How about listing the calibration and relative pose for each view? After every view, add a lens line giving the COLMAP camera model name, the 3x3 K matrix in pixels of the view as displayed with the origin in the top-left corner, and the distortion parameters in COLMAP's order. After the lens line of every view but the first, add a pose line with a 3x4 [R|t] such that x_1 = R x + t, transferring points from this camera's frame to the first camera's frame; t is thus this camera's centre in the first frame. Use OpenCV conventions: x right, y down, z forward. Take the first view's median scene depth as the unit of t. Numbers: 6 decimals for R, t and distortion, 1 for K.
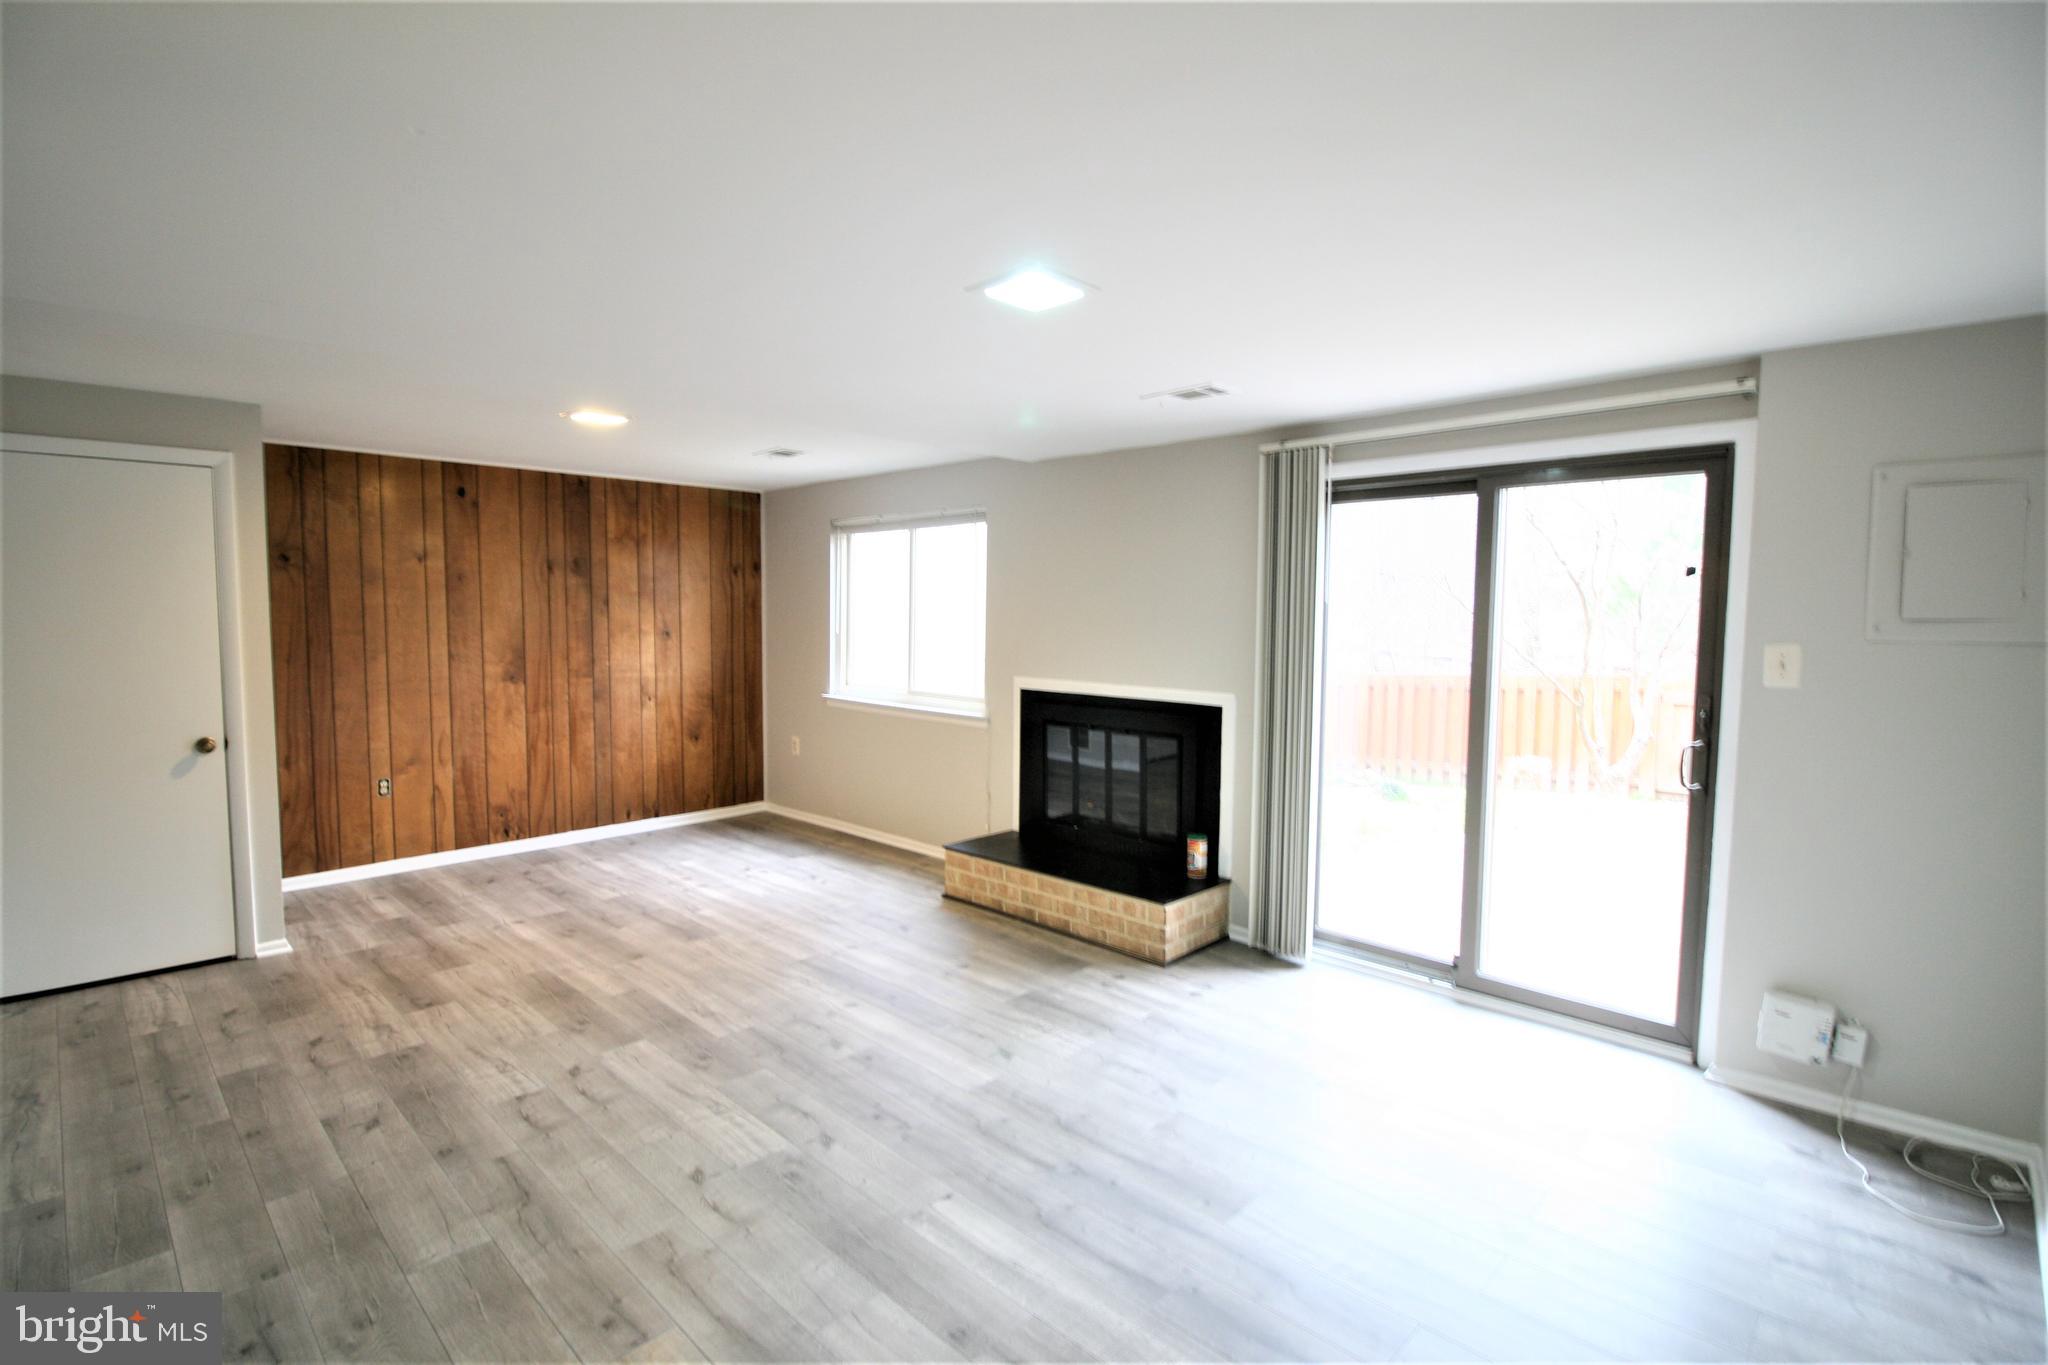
lens RADIAL K [[952.2, 0, 1016.8], [0, 952.2, 676.2], [0, 0, 1]] dist [0.000431, -0.014367]
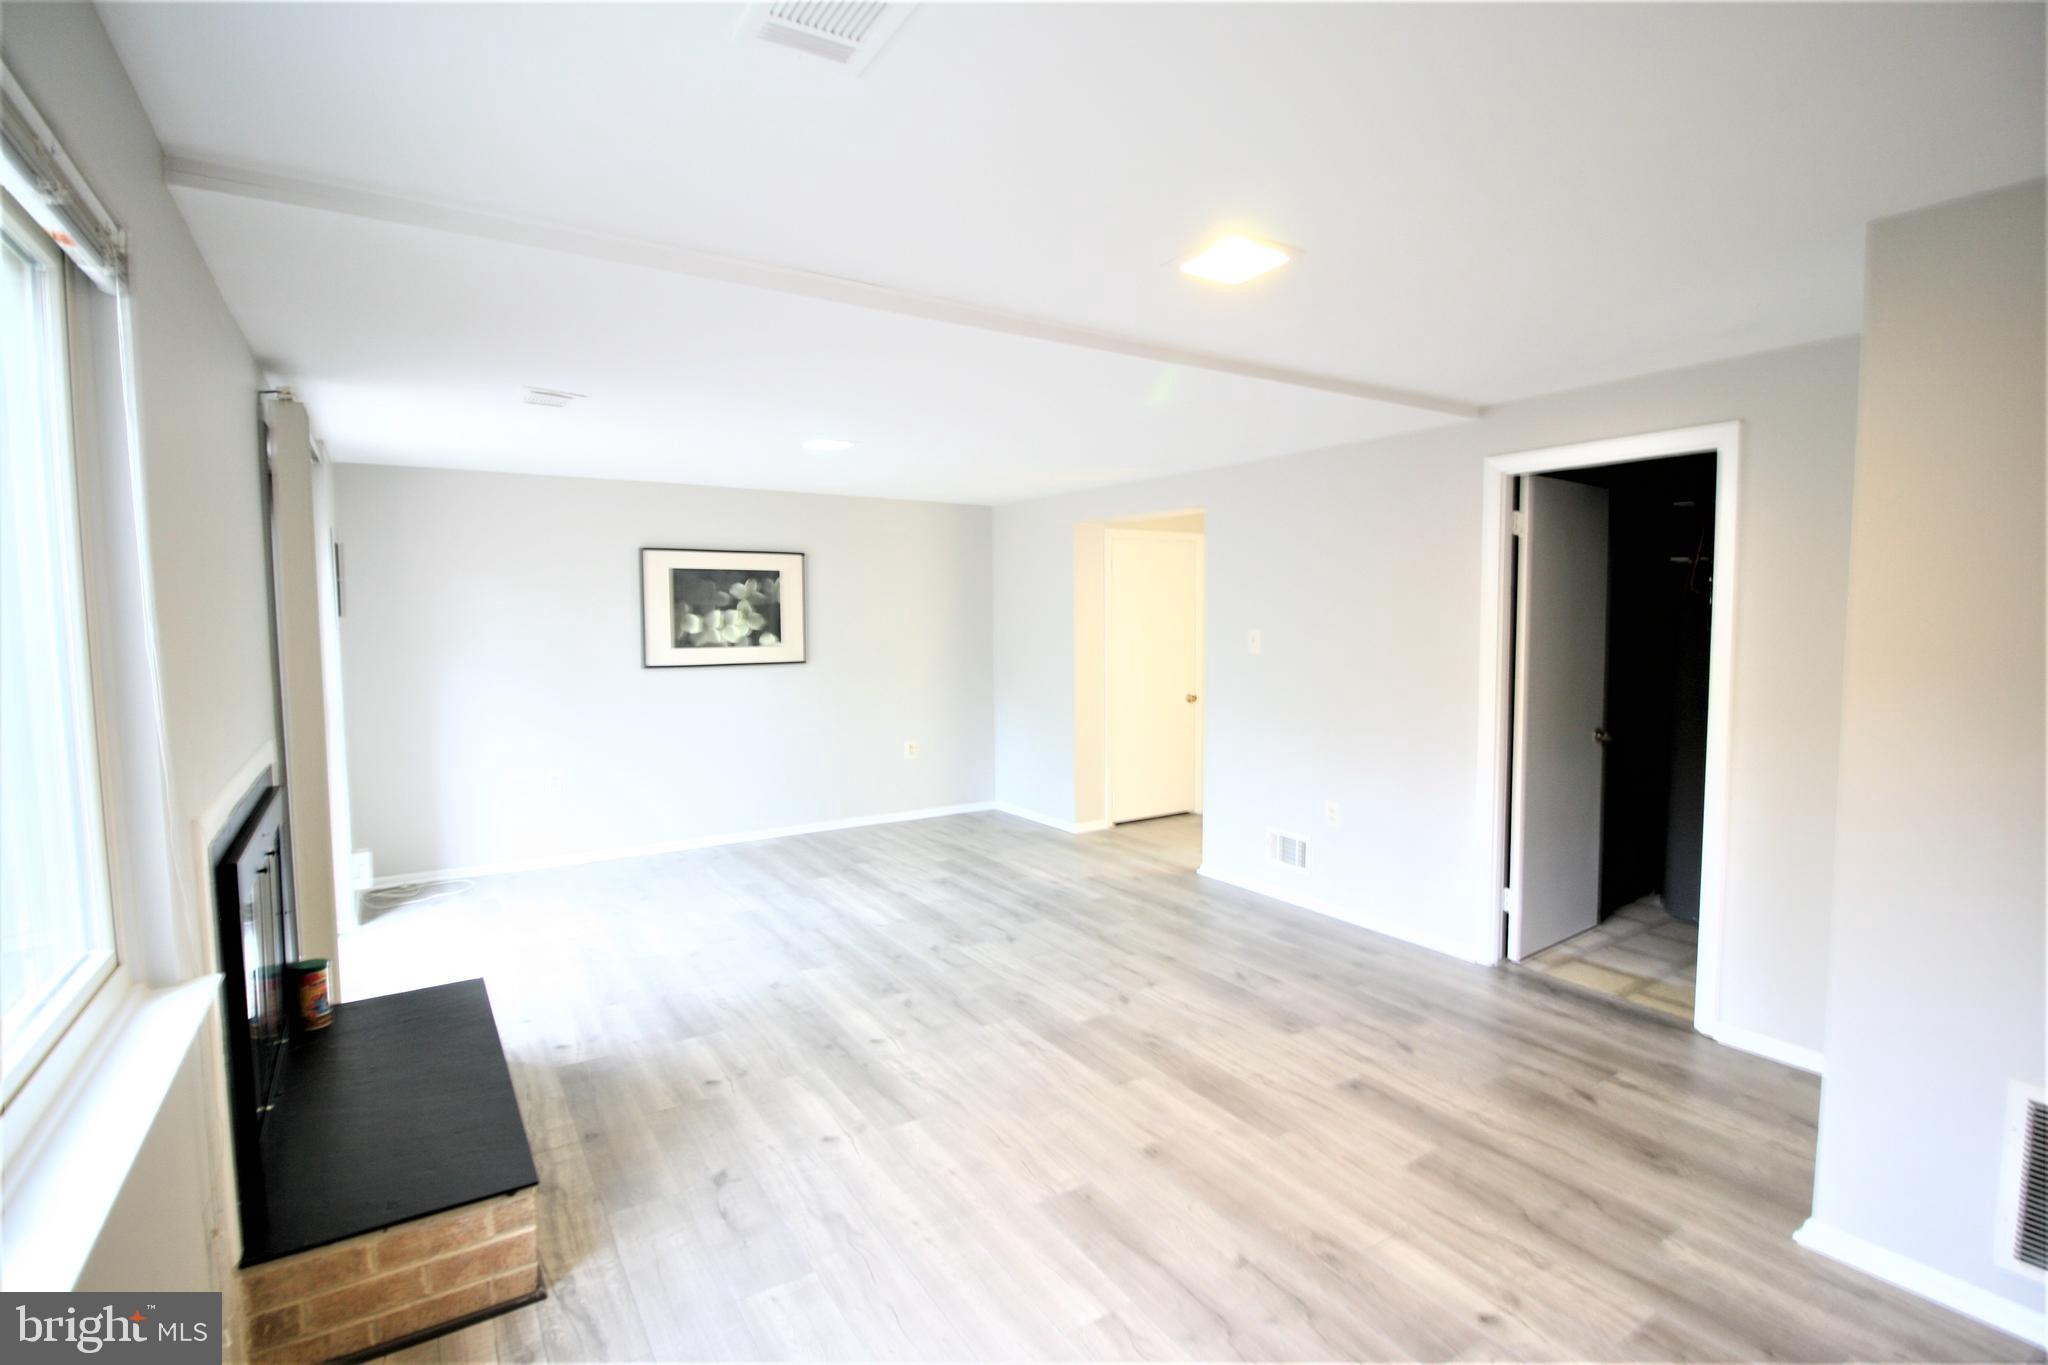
lens RADIAL K [[952.2, 0, 1016.8], [0, 952.2, 676.2], [0, 0, 1]] dist [0.000431, -0.014367]
pose [[-0.973365, -0.017517, 0.228592, -0.552387], [0.014194, 0.990560, 0.136346, -0.139167], [-0.228822, 0.135959, -0.963927, 1.959476]]
